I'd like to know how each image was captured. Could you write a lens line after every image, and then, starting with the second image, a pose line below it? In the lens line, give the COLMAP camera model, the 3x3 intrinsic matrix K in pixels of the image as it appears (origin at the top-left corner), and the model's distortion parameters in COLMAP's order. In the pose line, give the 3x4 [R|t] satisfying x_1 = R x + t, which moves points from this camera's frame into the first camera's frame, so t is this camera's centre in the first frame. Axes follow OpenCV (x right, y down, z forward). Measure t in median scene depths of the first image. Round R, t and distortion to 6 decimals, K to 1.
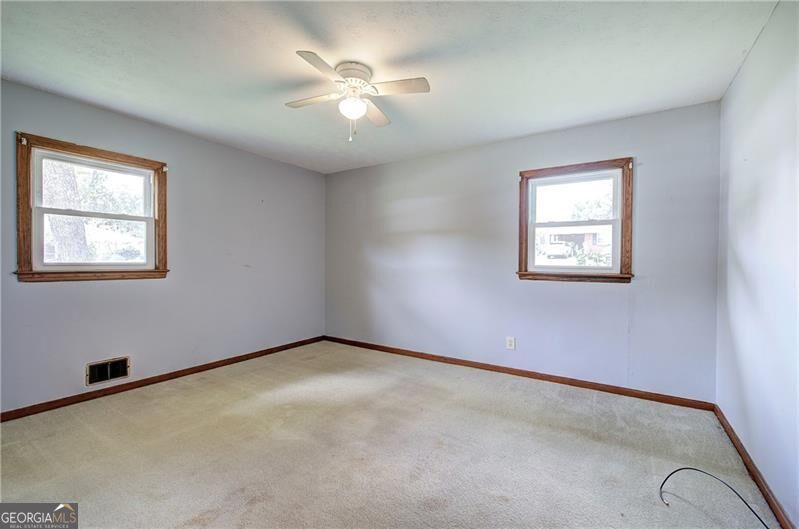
lens RADIAL K [[338.9, 0, 403.4], [0, 338.9, 262.9], [0, 0, 1]] dist [-0.004258, 0.000663]
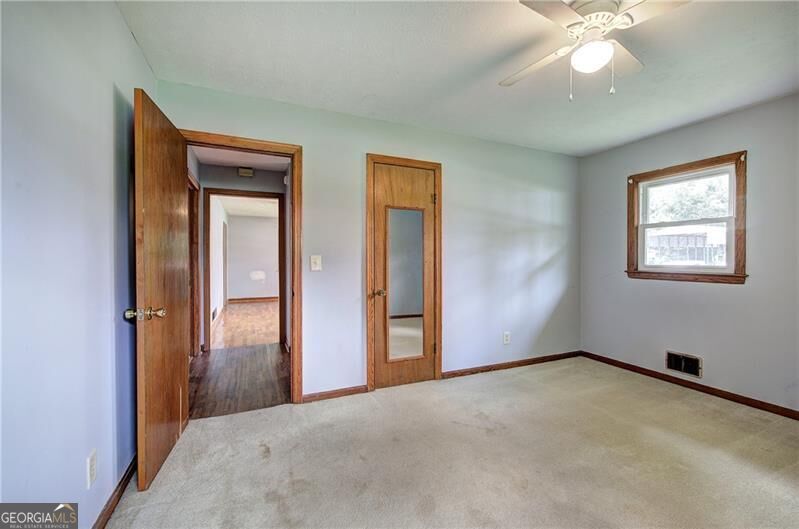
lens RADIAL K [[338.9, 0, 403.4], [0, 338.9, 262.9], [0, 0, 1]] dist [-0.004258, 0.000663]
pose [[-0.542608, -0.003375, -0.839979, 0.584594], [-0.014054, 0.999888, 0.005061, -0.001526], [0.839868, 0.014552, -0.542595, 0.896079]]
